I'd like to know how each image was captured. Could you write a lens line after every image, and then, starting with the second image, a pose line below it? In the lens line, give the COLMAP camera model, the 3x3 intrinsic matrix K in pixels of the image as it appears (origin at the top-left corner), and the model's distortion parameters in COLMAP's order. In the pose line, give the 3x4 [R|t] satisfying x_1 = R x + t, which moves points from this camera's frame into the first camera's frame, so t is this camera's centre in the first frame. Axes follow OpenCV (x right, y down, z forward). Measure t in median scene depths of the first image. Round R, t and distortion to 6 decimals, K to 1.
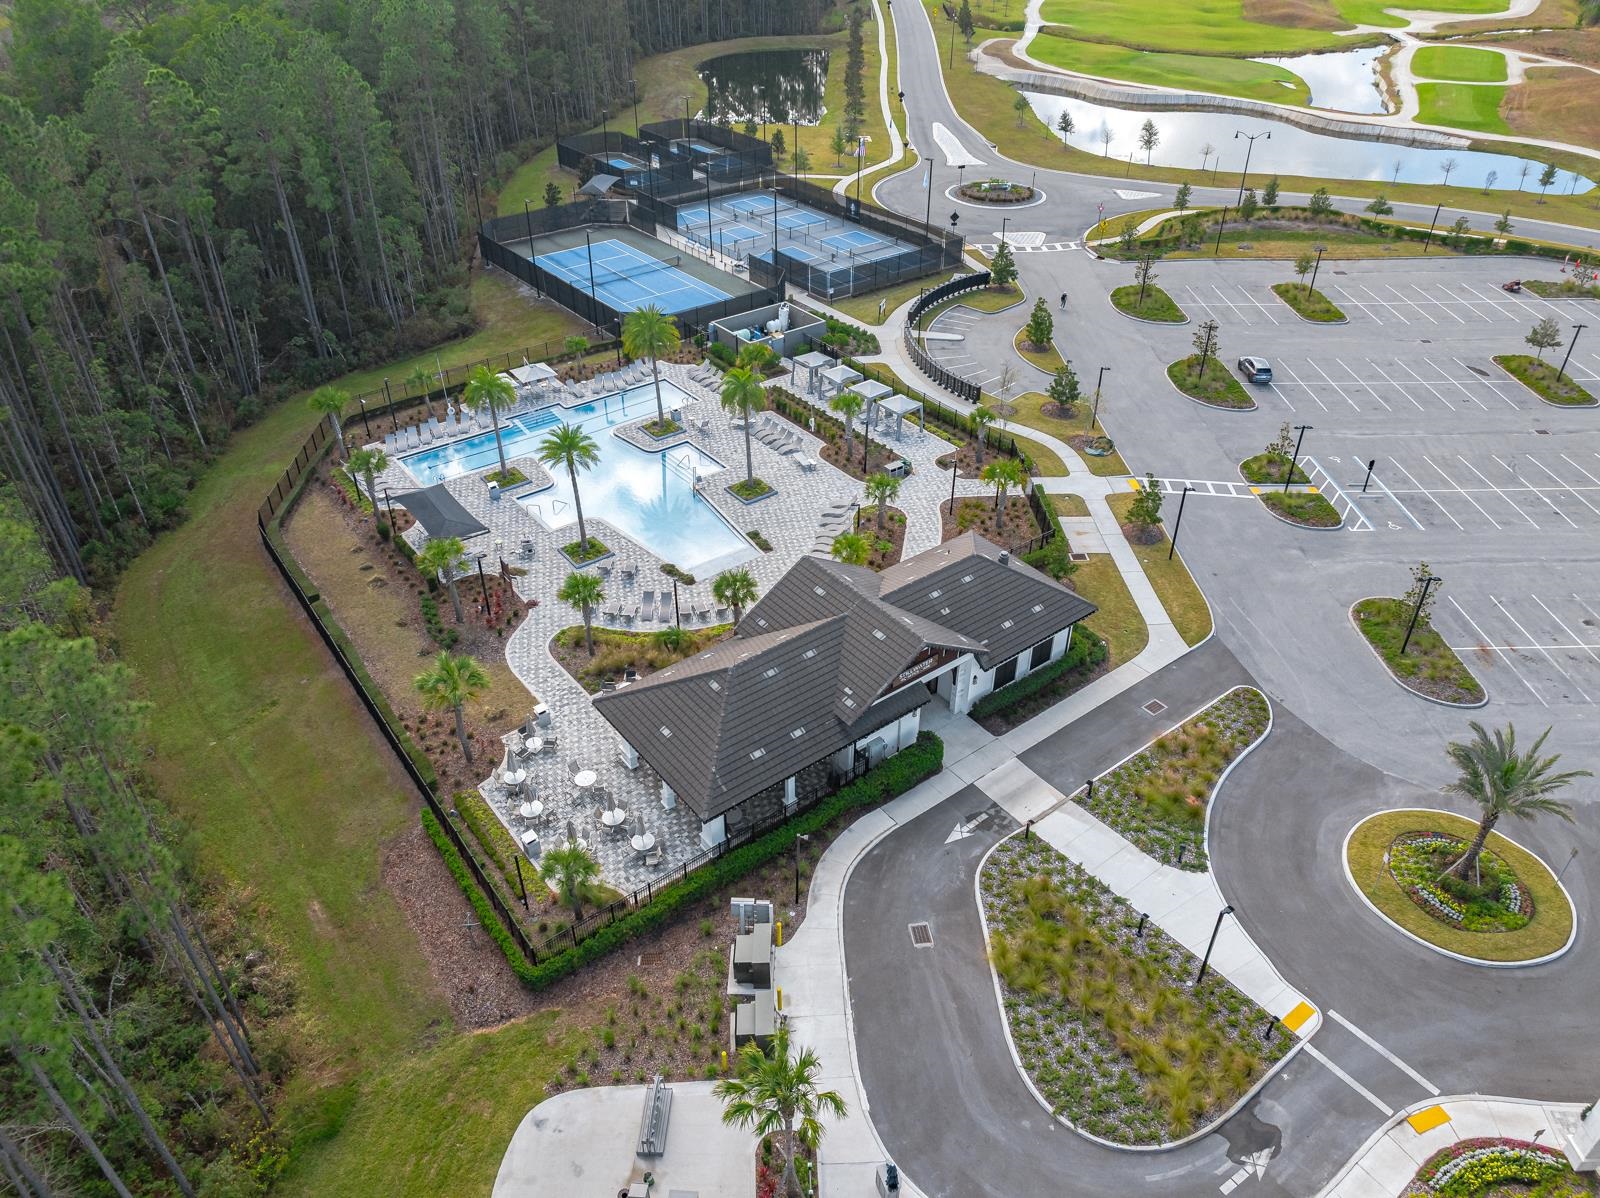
lens RADIAL K [[1116.0, 0, 800.0], [0, 1116.0, 599.0], [0, 0, 1]] dist [-0.032187, 0.000886]
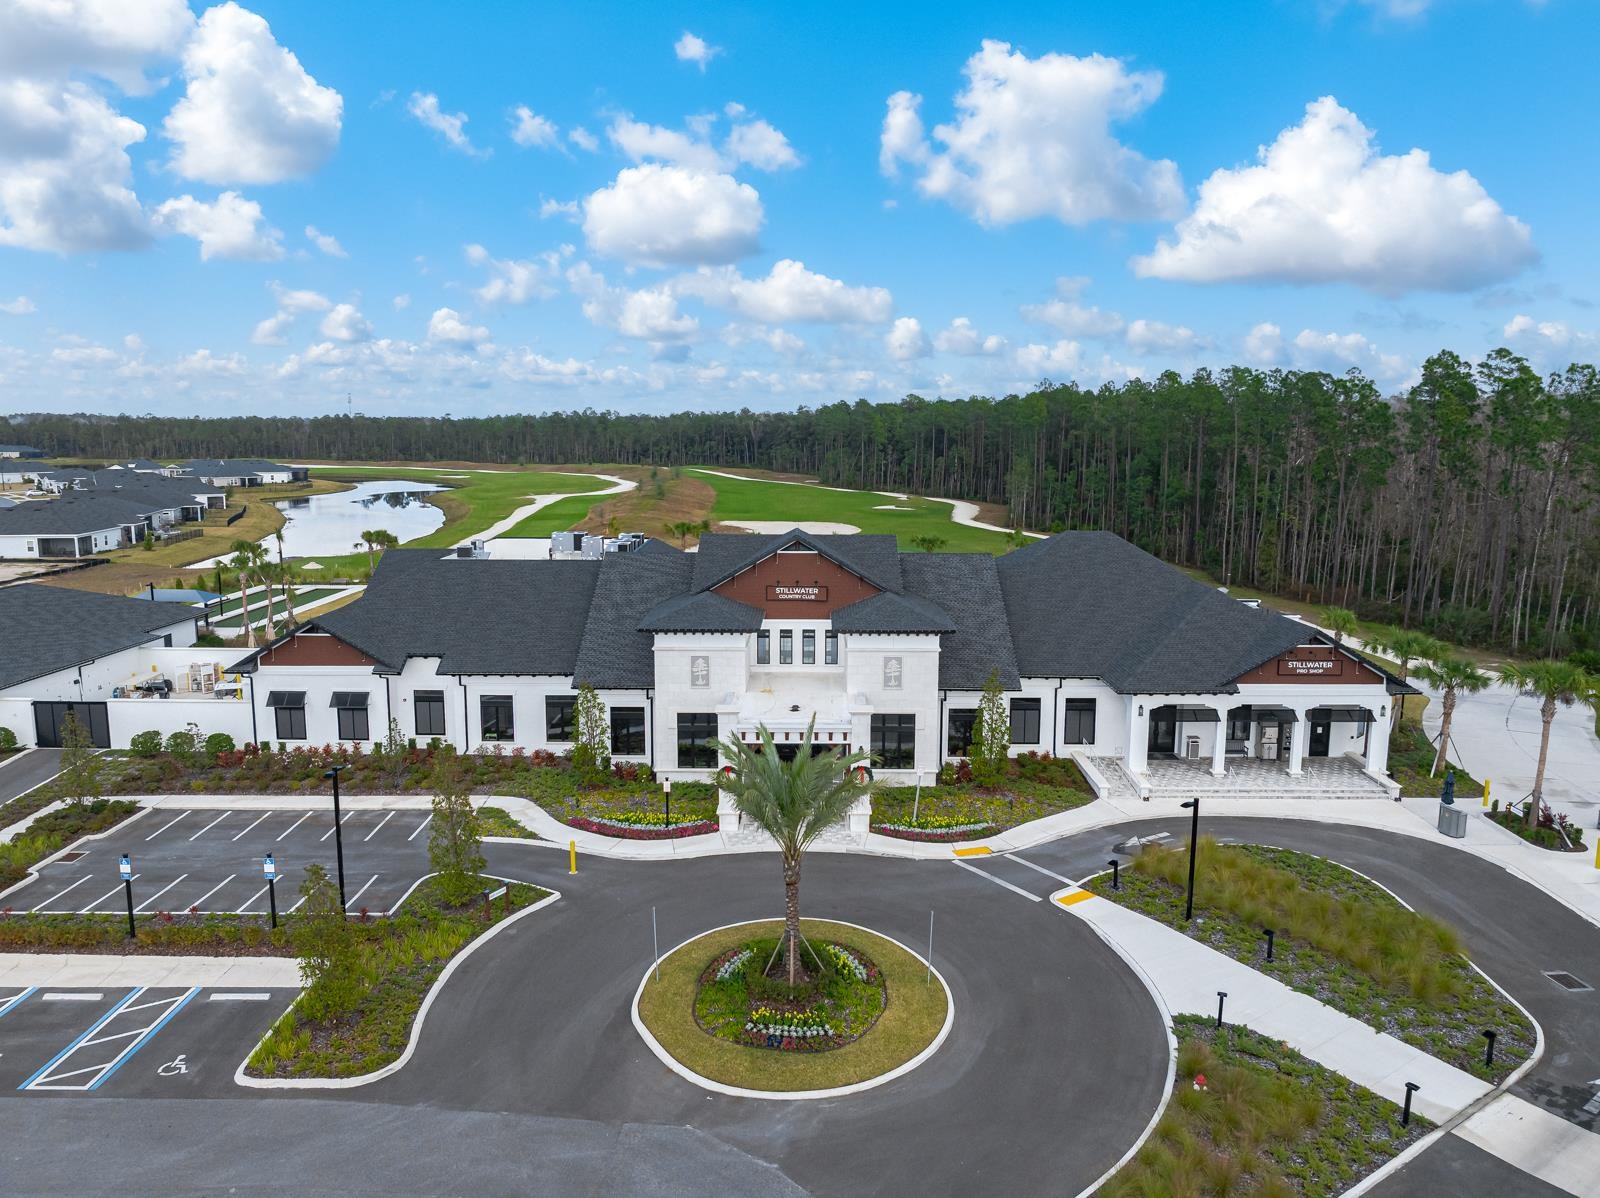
lens RADIAL K [[1128.7, 0, 802.0], [0, 1128.7, 594.5], [0, 0, 1]] dist [-0.032070, 0.015780]
pose [[-0.998807, -0.012299, 0.047262, 0.415074], [0.024067, 0.718127, 0.695496, -0.288659], [-0.042494, 0.695803, -0.716974, 0.974106]]
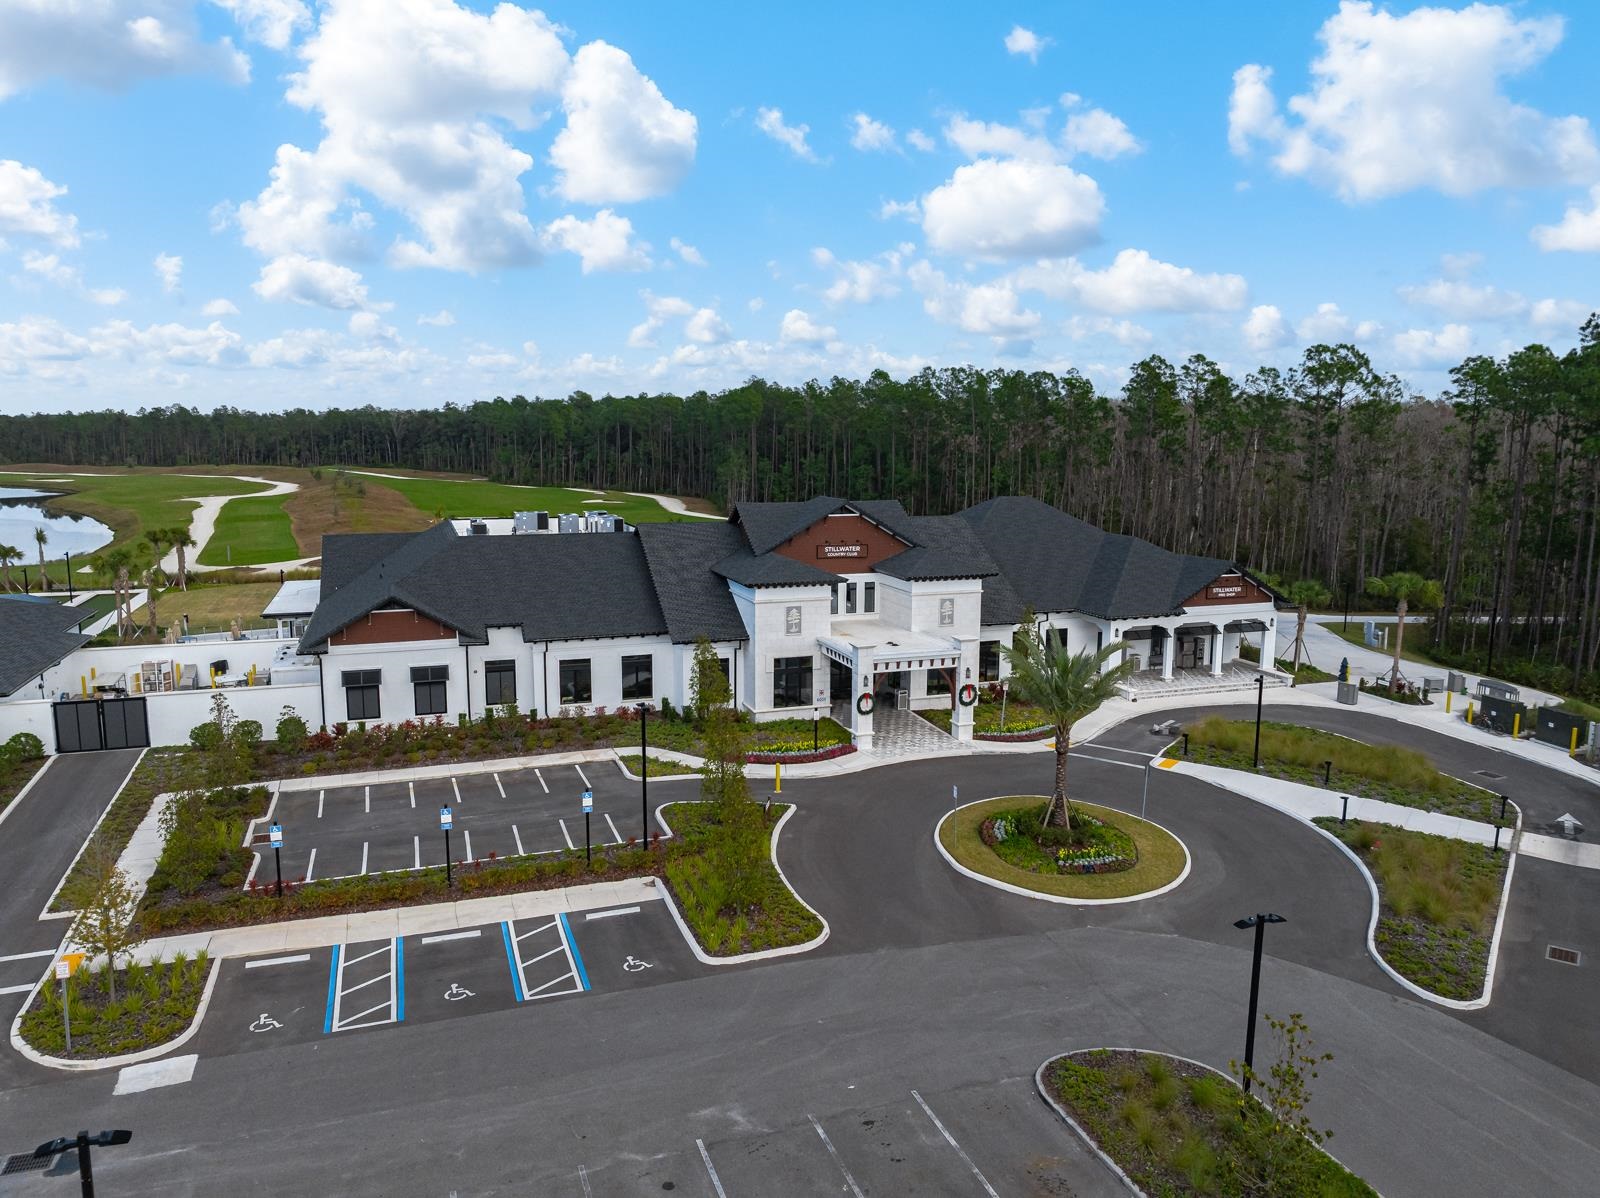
lens RADIAL K [[1128.7, 0, 802.0], [0, 1128.7, 594.5], [0, 0, 1]] dist [-0.032070, 0.015780]
pose [[-0.954796, 0.037121, -0.294937, 0.764842], [-0.178378, 0.722141, 0.668352, -0.314790], [0.237796, 0.690750, -0.682875, 1.043338]]
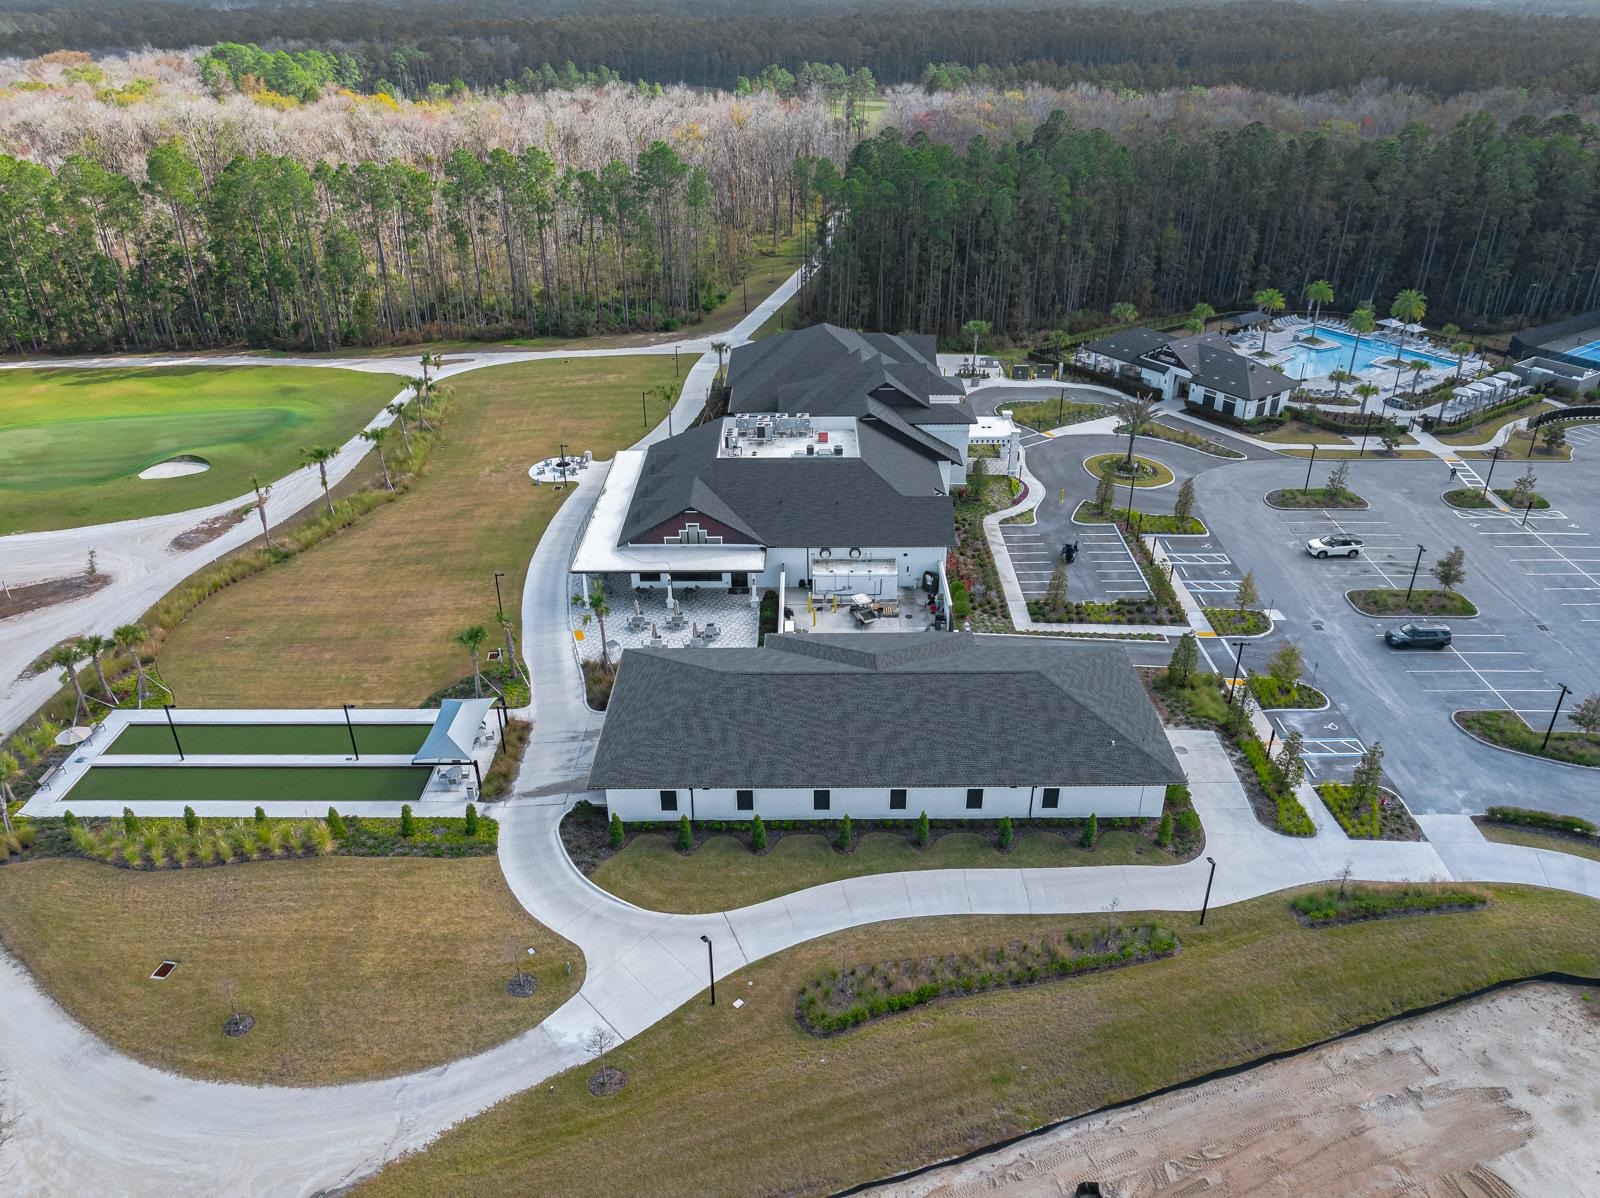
lens RADIAL K [[1128.7, 0, 802.0], [0, 1128.7, 594.5], [0, 0, 1]] dist [-0.032070, 0.015780]
pose [[-0.047334, 0.476451, -0.877926, 2.124190], [-0.575382, 0.705443, 0.413867, -0.110740], [0.816514, 0.524733, 0.240751, -0.008614]]
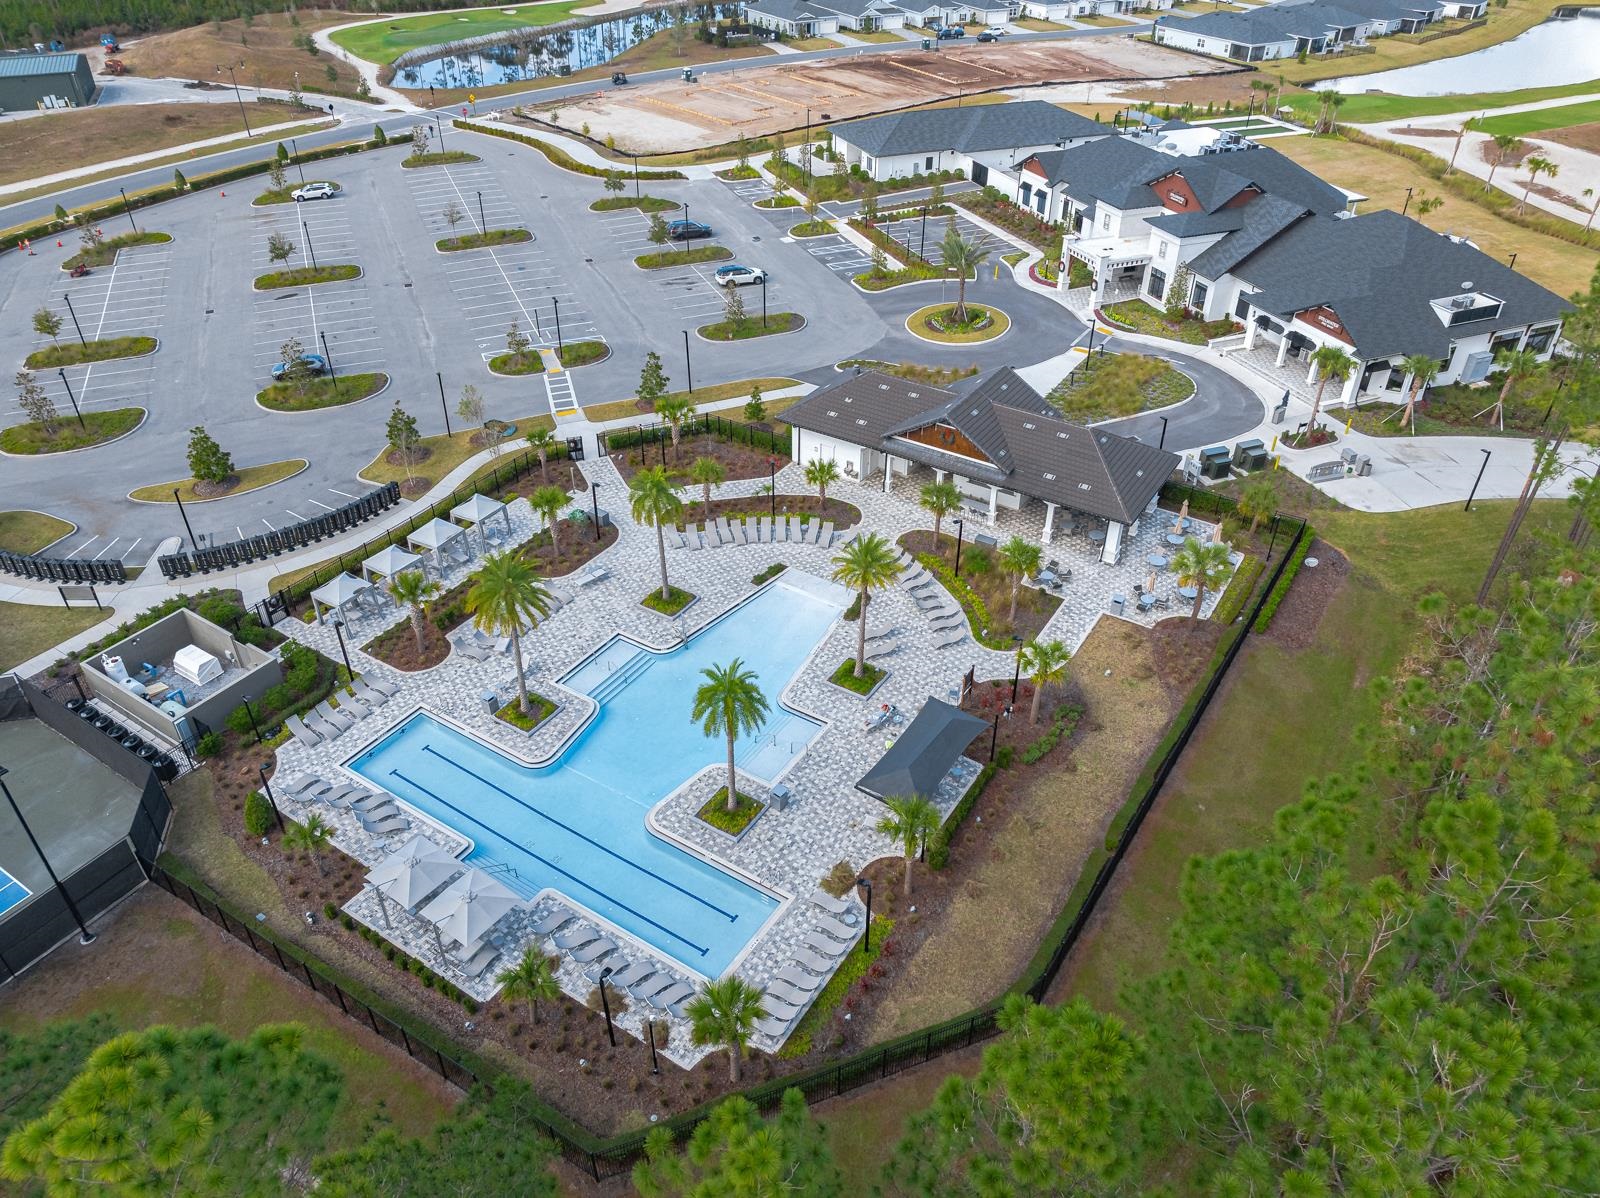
lens RADIAL K [[1120.7, 0, 806.2], [0, 1120.7, 594.3], [0, 0, 1]] dist [-0.027040, 0.007662]
pose [[-0.340919, -0.547155, 0.764458, -0.850512], [0.541950, 0.550061, 0.635392, -0.683518], [-0.768156, 0.630915, 0.109005, 0.964197]]
